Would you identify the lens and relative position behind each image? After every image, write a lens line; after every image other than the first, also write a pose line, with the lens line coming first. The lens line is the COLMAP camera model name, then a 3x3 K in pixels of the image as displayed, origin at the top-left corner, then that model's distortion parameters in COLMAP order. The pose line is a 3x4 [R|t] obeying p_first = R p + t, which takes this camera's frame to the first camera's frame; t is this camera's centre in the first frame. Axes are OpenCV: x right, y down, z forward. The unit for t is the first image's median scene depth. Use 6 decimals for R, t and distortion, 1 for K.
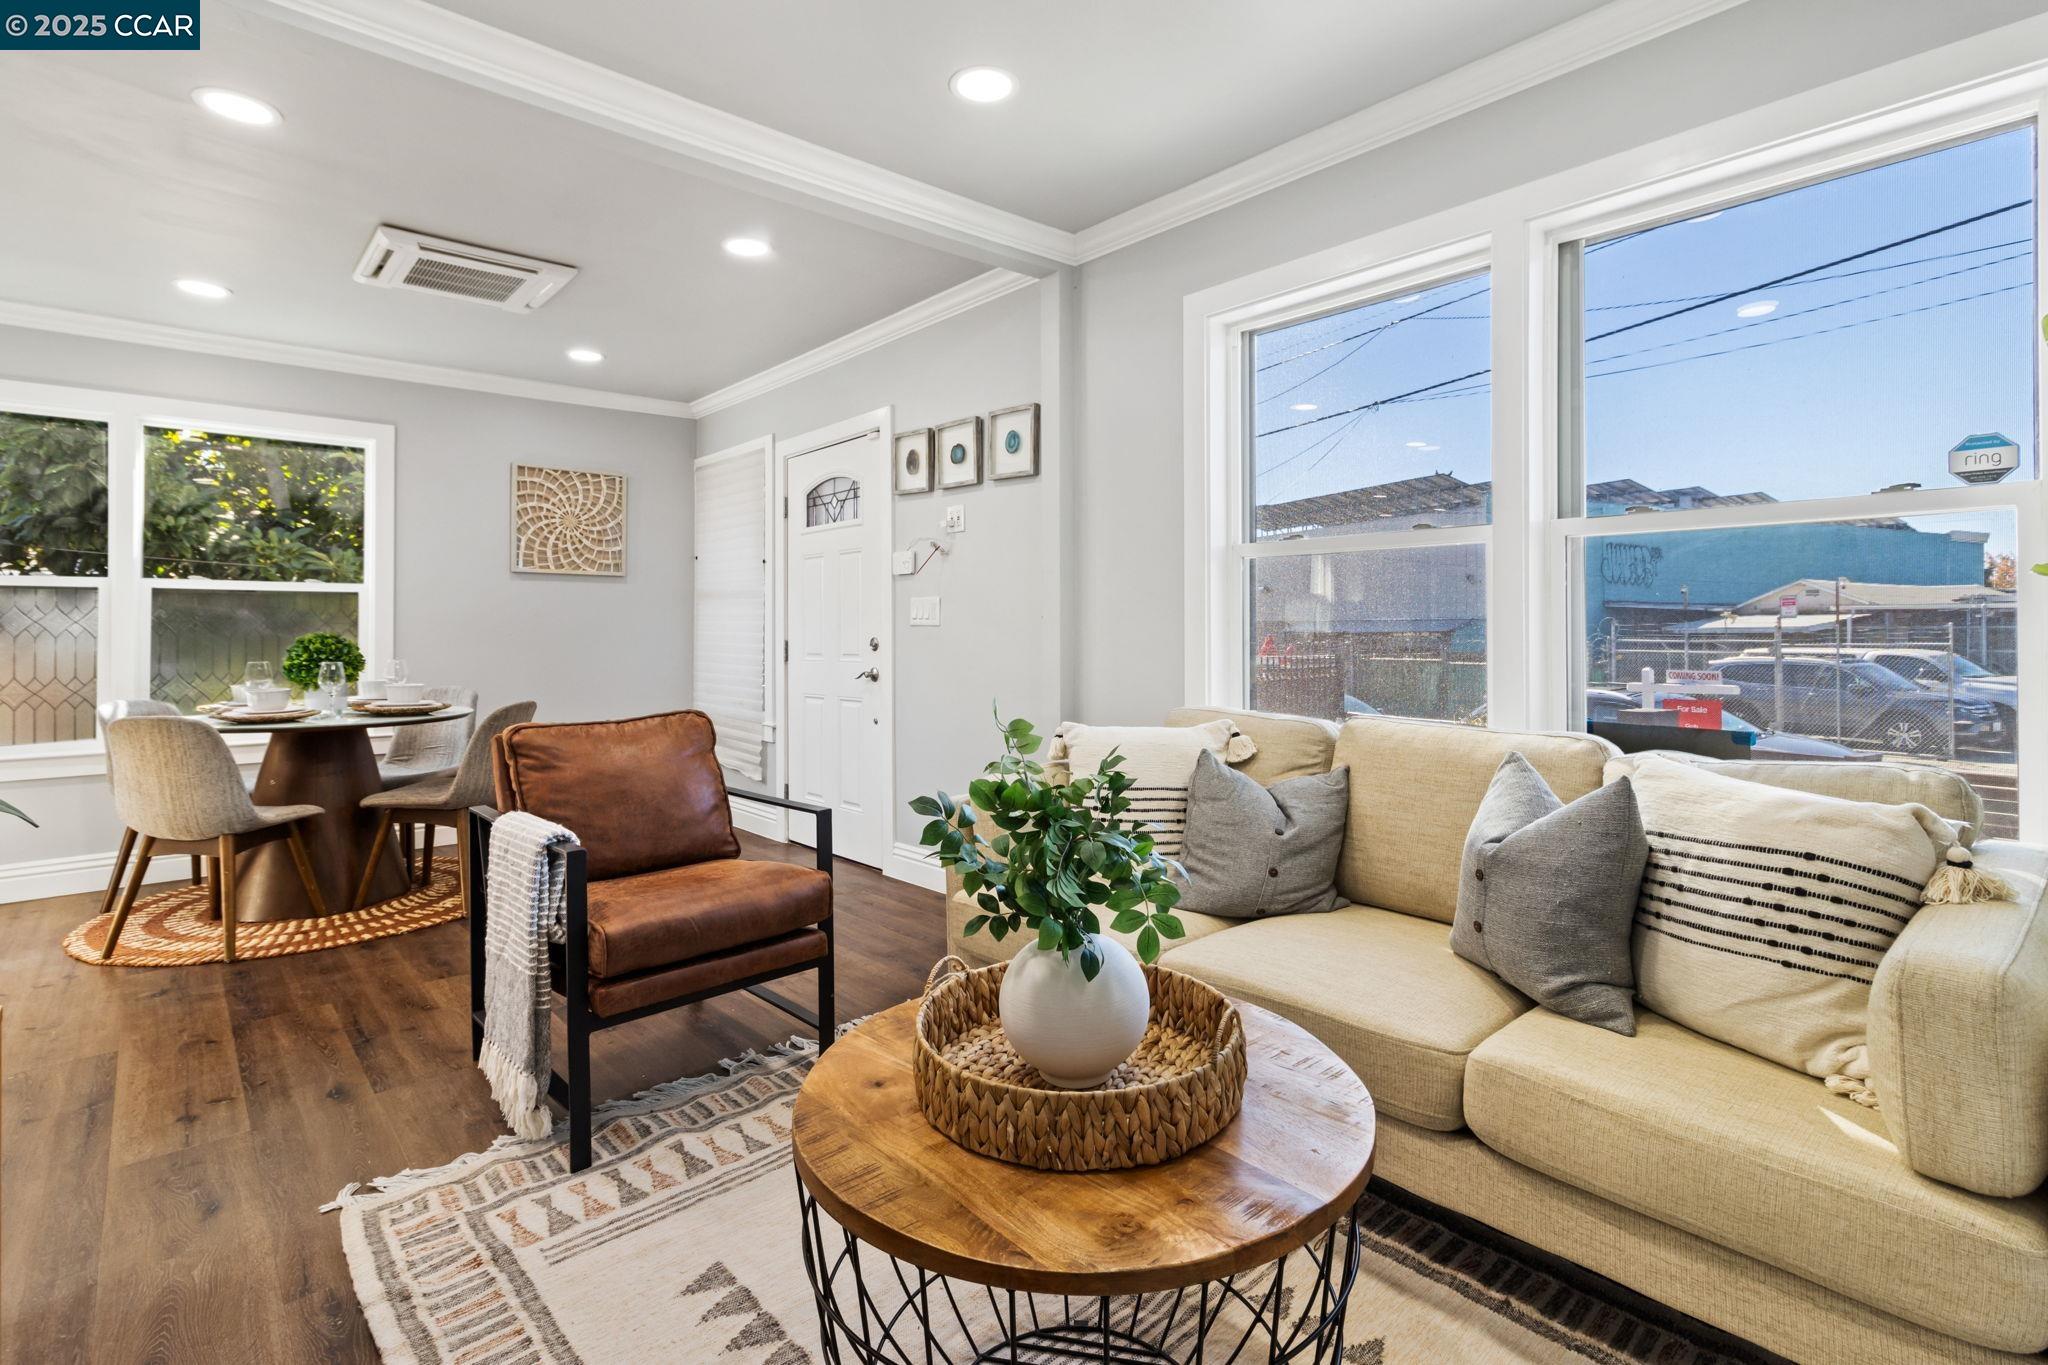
lens RADIAL K [[963.1, 0, 1013.1], [0, 963.1, 619.5], [0, 0, 1]] dist [0.010177, 0.001325]
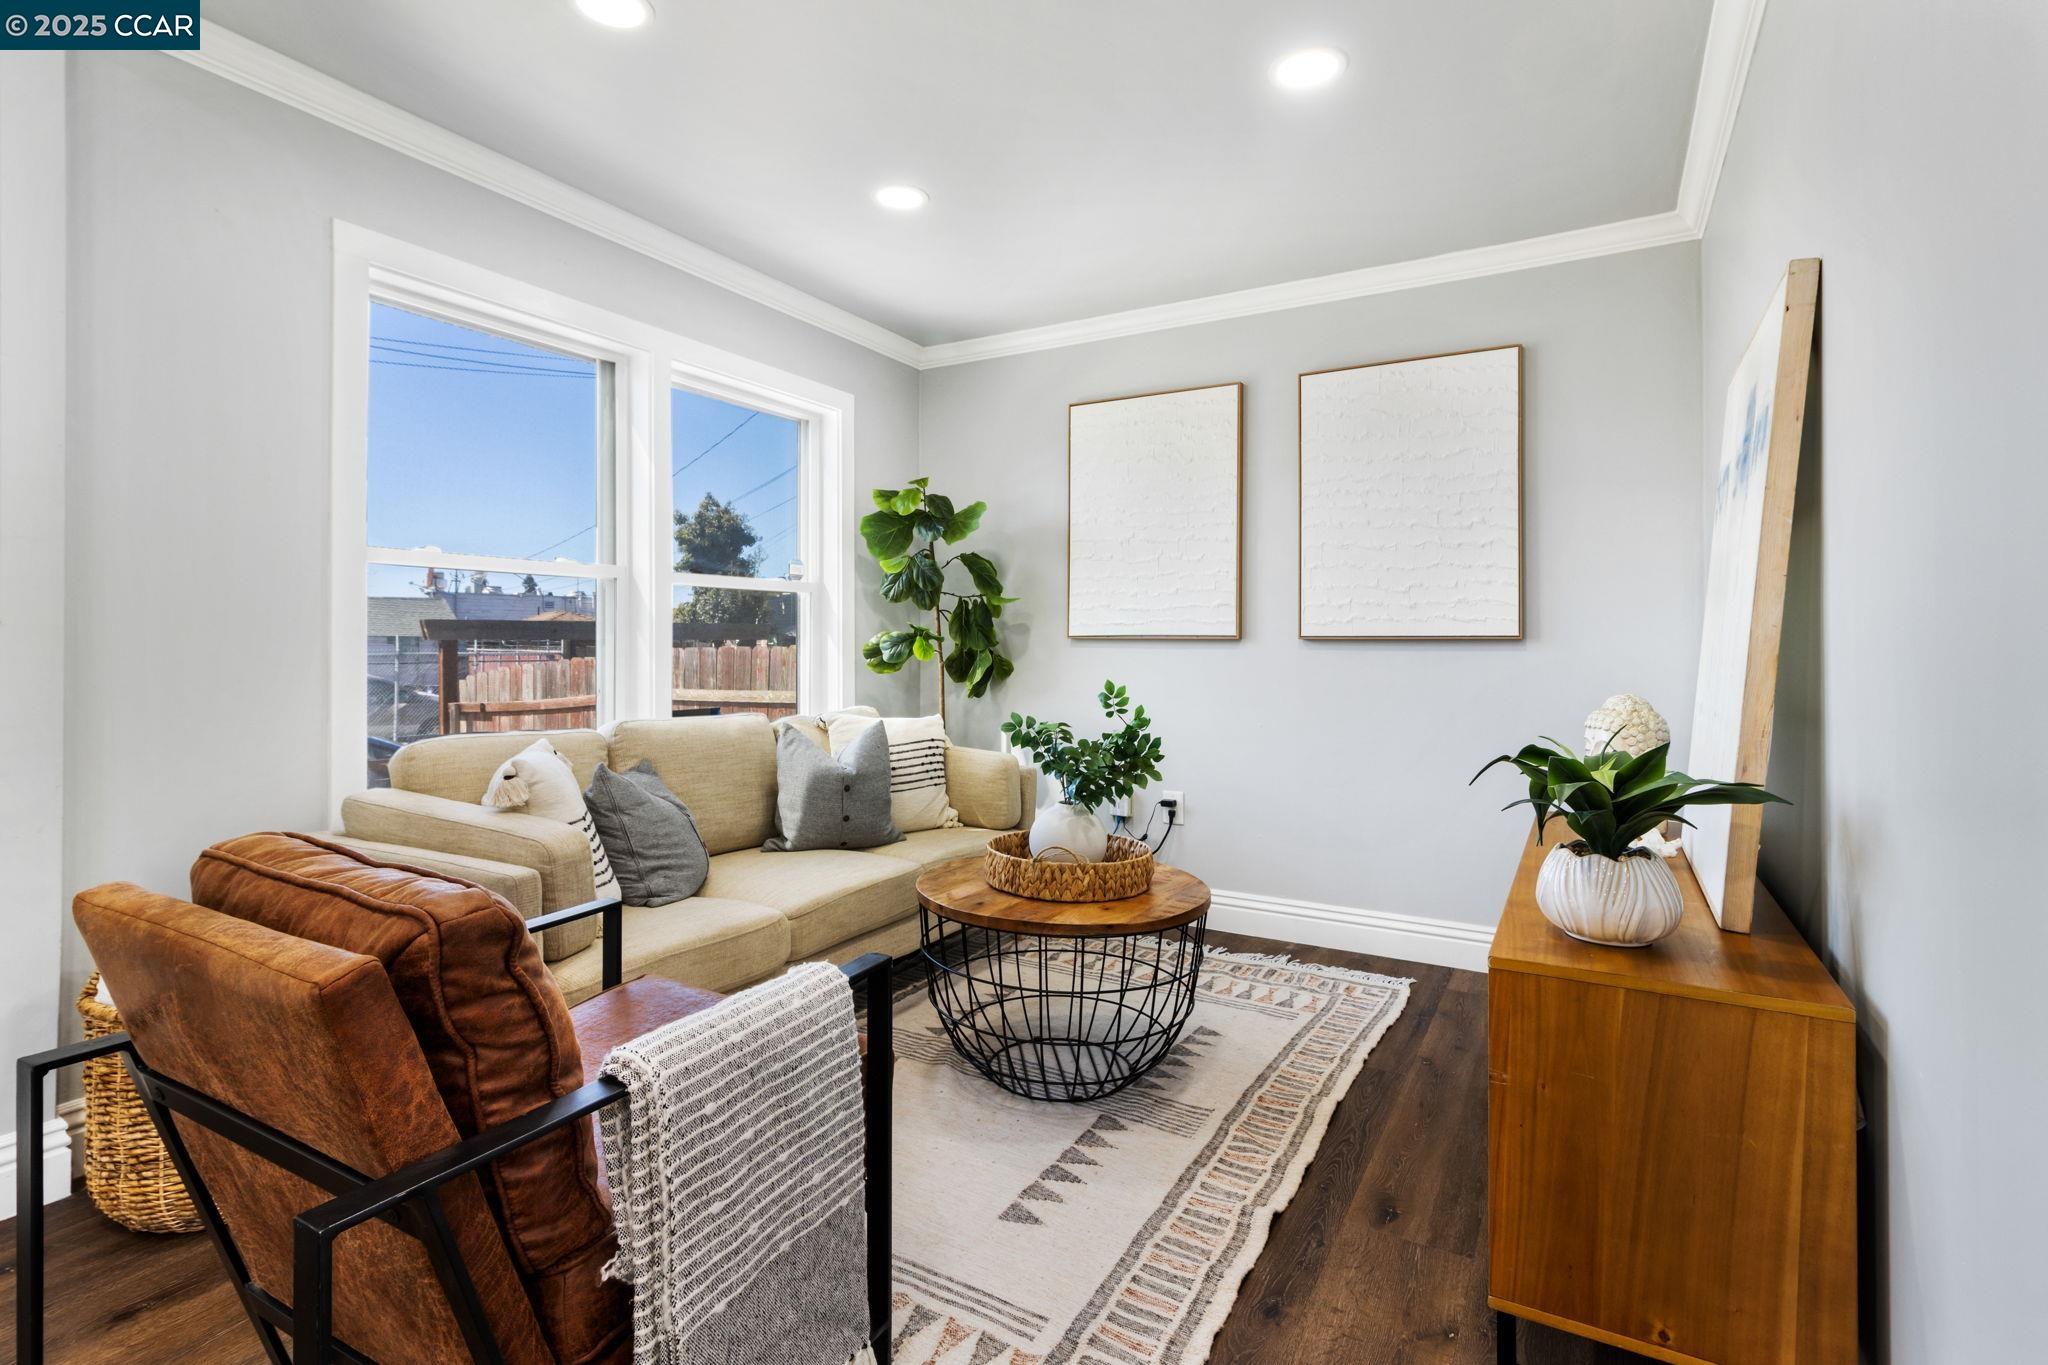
lens RADIAL K [[963.1, 0, 1037.8], [0, 963.1, 670.2], [0, 0, 1]] dist [0.010177, 0.001325]
pose [[-0.316595, -0.017346, 0.948402, -1.426013], [-0.013675, 0.999812, 0.013721, 0.026121], [-0.948462, -0.008625, -0.316773, 1.385130]]
